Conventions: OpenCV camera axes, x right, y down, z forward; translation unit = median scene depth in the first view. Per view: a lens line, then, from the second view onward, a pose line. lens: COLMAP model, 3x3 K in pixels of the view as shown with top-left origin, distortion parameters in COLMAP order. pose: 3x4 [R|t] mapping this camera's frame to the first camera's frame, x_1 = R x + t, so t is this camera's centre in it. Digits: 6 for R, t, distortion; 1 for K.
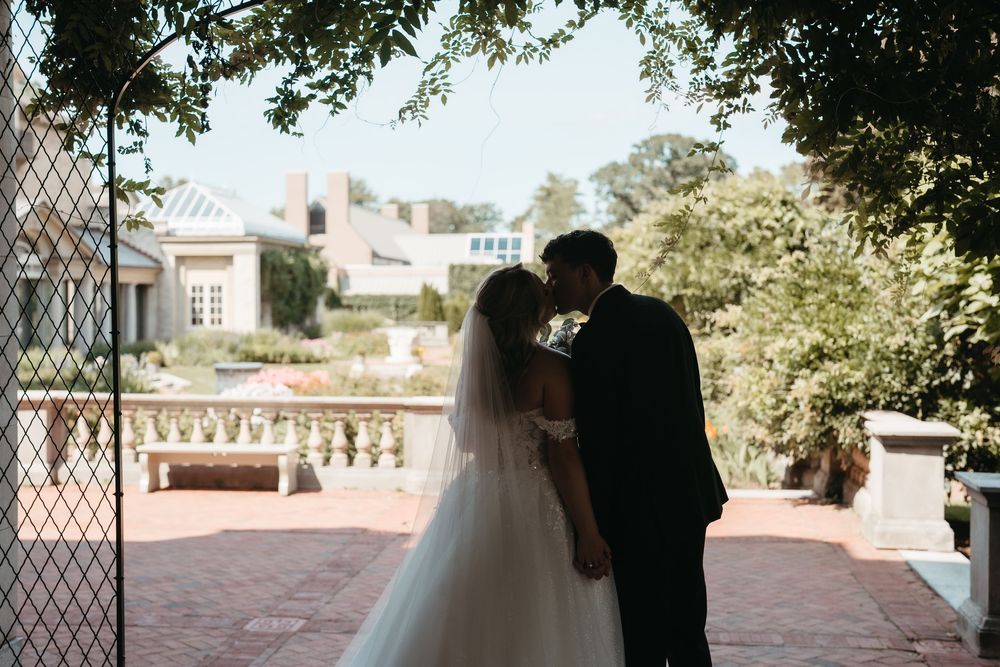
lens RADIAL K [[1408.6, 0, 500.0], [0, 1408.6, 333.5], [0, 0, 1]] dist [-0.145824, 1.032222]
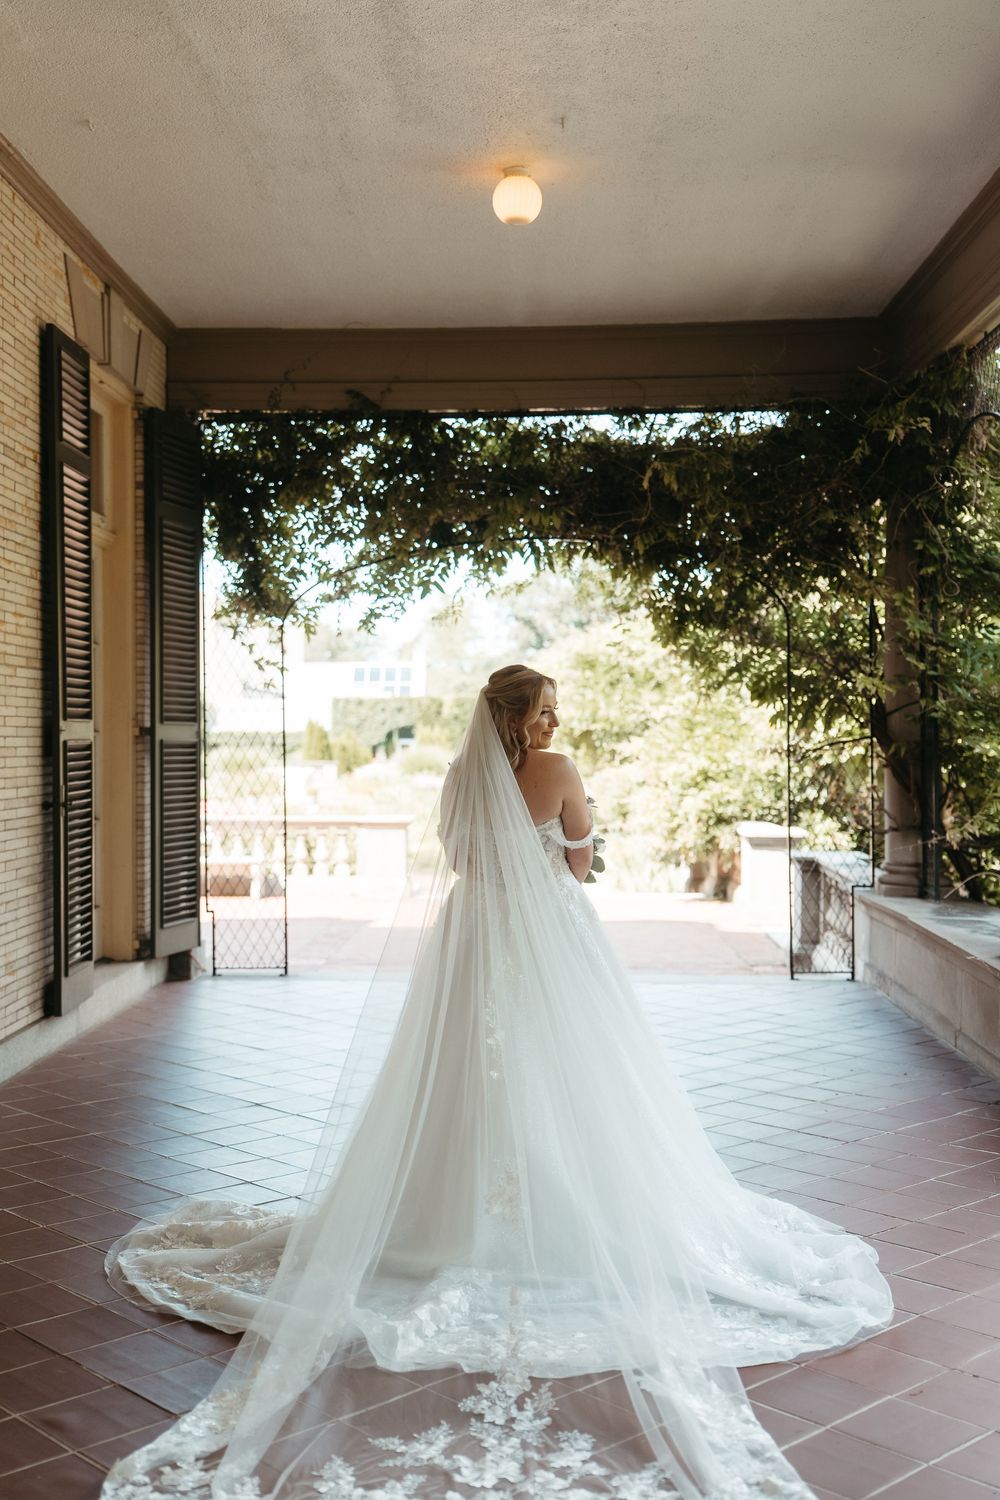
lens RADIAL K [[1630.6, 0, 490.6], [0, 1630.6, 757.0], [0, 0, 1]] dist [0.133522, -0.395482]
pose [[0.997804, -0.001032, 0.066225, -0.049006], [0.001851, 0.999923, -0.012305, 0.013744], [-0.066207, 0.012401, 0.997729, -0.377388]]
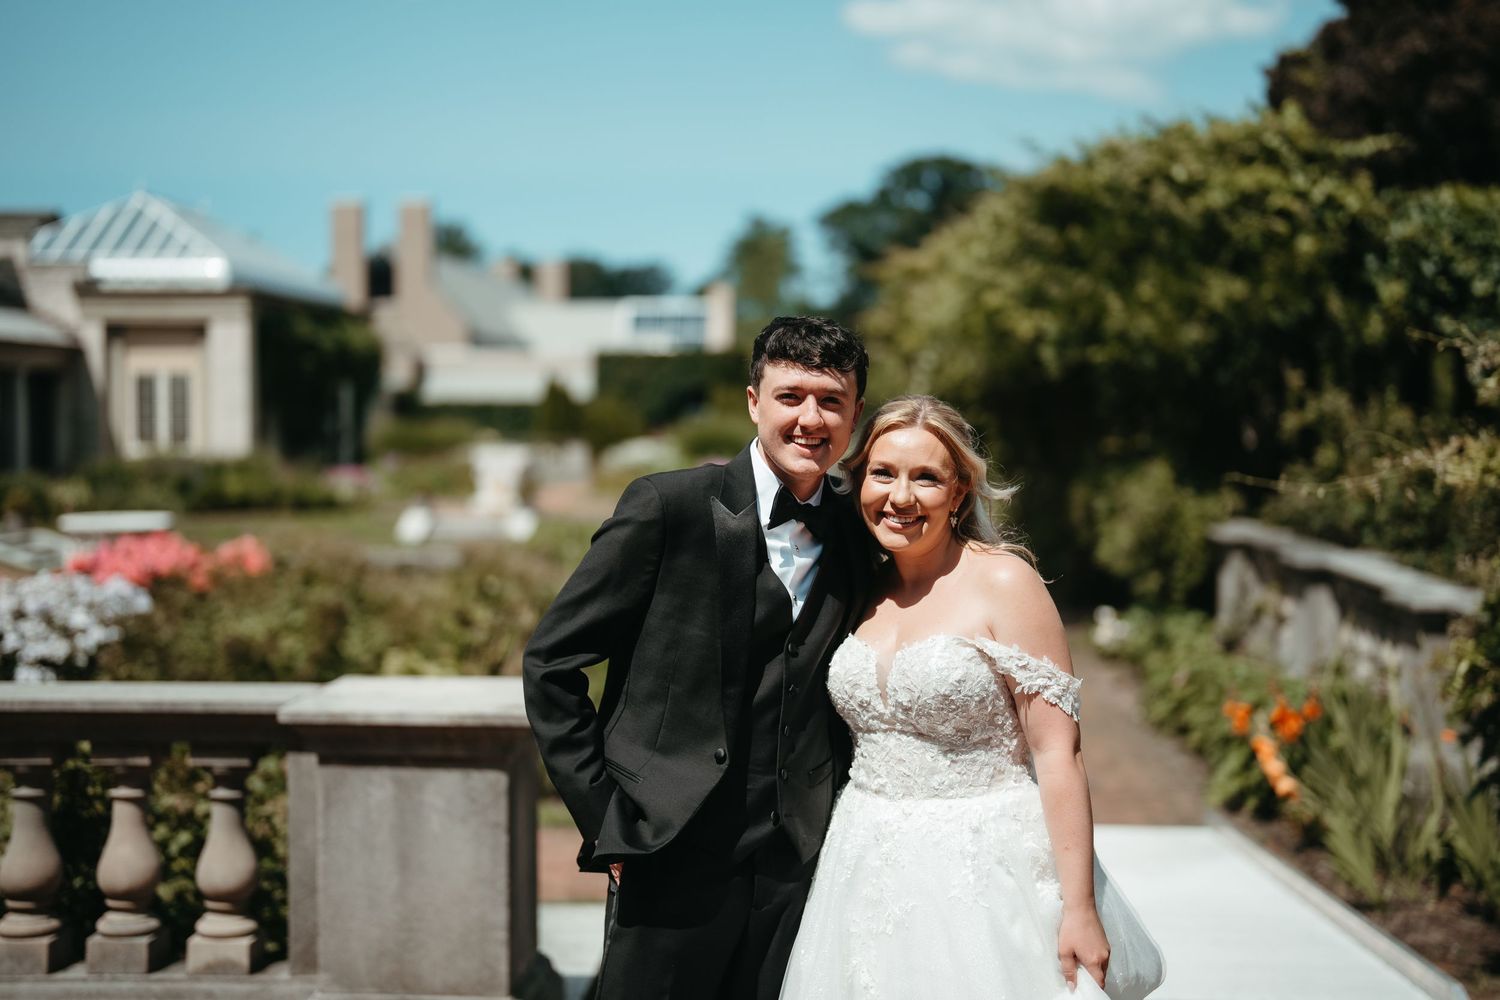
lens RADIAL K [[2135.3, 0, 797.7], [0, 2135.3, 534.4], [0, 0, 1]] dist [-0.155237, 0.935689]
pose [[0.998419, -0.003904, 0.056072, 0.001296], [0.001994, 0.999417, 0.034072, 0.005587], [-0.056172, -0.033906, 0.997845, 0.643707]]
